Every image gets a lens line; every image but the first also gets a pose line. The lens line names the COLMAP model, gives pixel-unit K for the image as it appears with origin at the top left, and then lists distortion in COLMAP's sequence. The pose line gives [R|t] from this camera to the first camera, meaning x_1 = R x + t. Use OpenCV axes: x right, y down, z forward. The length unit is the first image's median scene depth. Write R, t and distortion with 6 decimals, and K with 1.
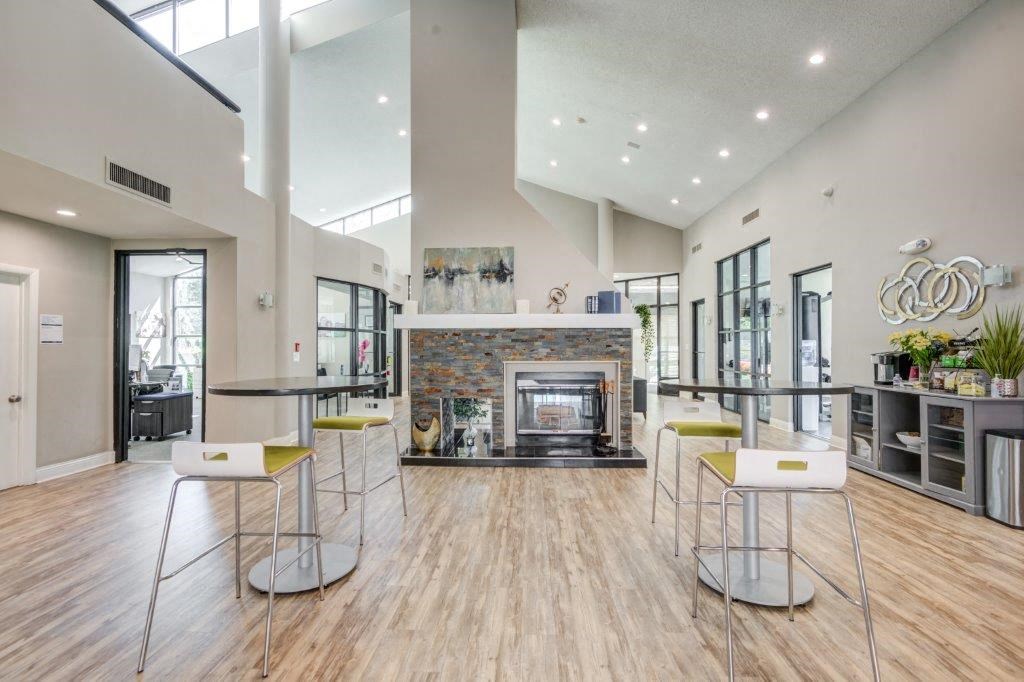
lens RADIAL K [[501.7, 0, 512.0], [0, 501.7, 341.0], [0, 0, 1]] dist [-0.000665, -0.000006]
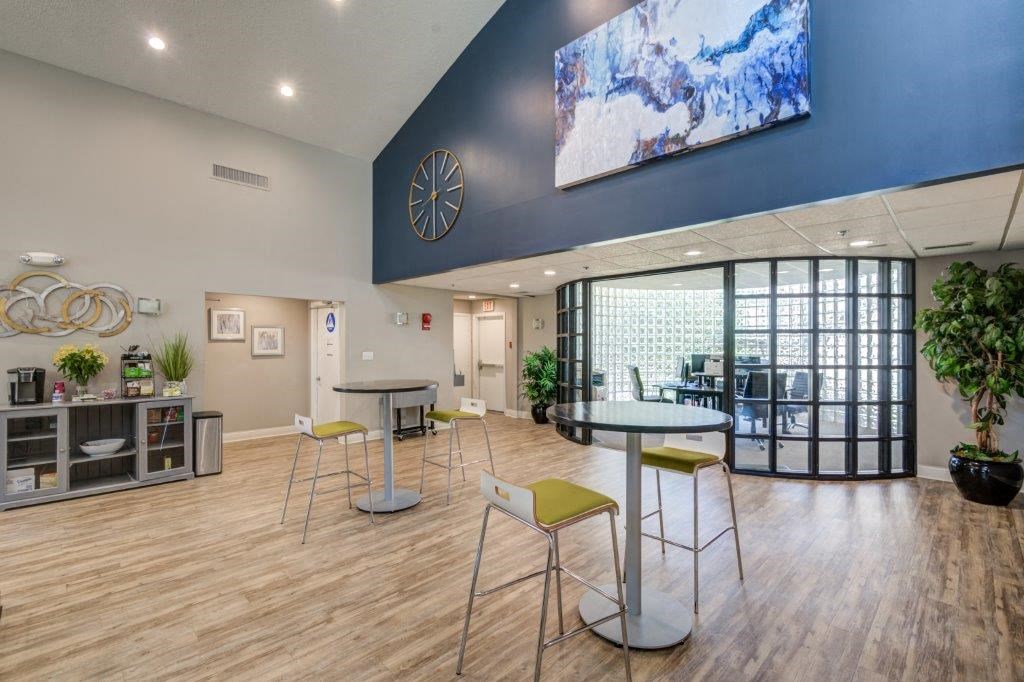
lens RADIAL K [[501.7, 0, 512.0], [0, 501.7, 341.0], [0, 0, 1]] dist [-0.000665, -0.000006]
pose [[-0.774008, 0.000684, 0.633175, -0.655984], [-0.013178, 0.999765, -0.017189, -0.030460], [-0.633038, -0.021648, -0.773818, 1.477992]]
